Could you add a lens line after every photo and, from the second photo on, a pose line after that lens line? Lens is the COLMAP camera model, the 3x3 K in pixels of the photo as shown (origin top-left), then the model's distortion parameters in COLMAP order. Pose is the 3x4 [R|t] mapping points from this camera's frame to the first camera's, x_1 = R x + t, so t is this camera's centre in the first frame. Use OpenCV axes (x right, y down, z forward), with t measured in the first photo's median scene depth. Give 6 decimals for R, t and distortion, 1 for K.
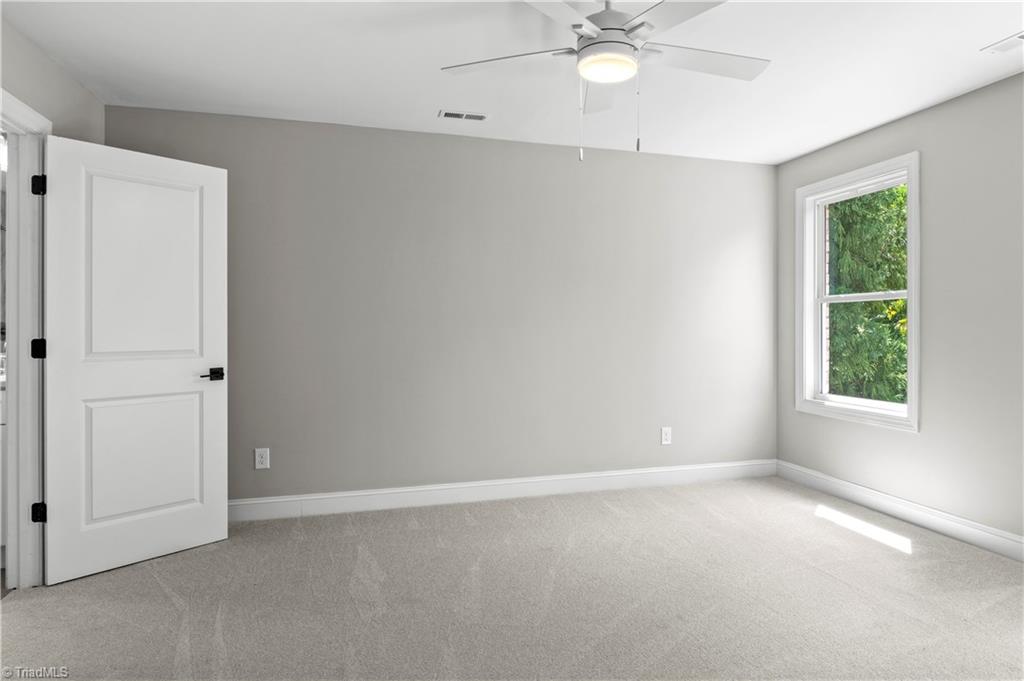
lens RADIAL K [[599.1, 0, 529.6], [0, 599.1, 324.9], [0, 0, 1]] dist [-0.000649, -0.000995]
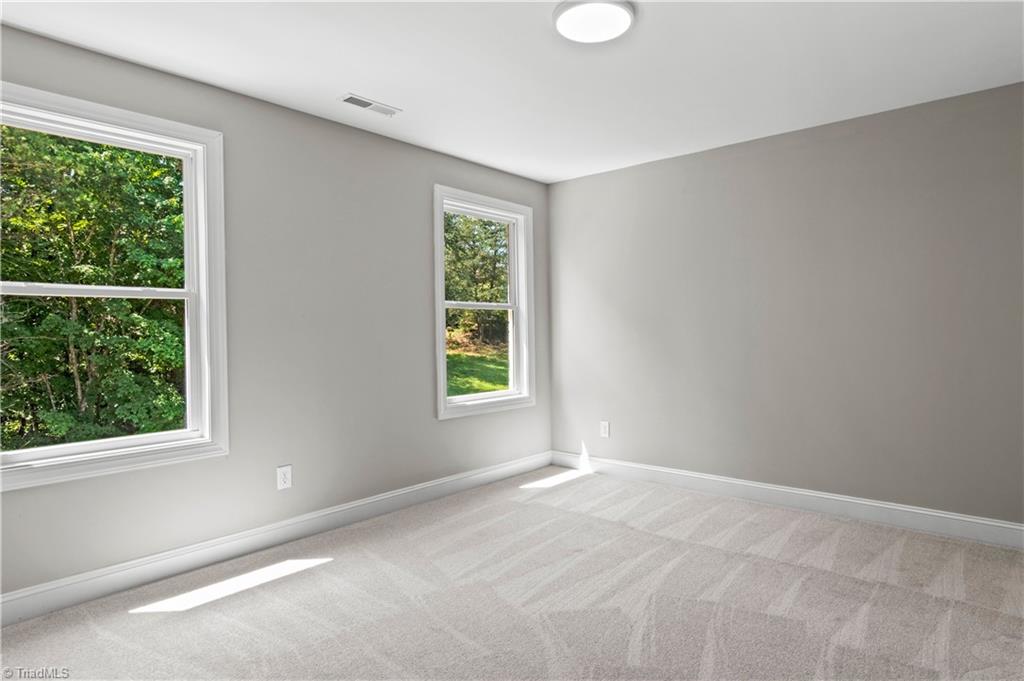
lens RADIAL K [[578.3, 0, 512.0], [0, 578.3, 340.5], [0, 0, 1]] dist [0.004687, 0.000322]
pose [[-0.545513, -0.007697, 0.838067, -0.318134], [0.008246, 0.999860, 0.014550, 0.002737], [-0.838062, 0.014848, -0.545373, 1.193011]]
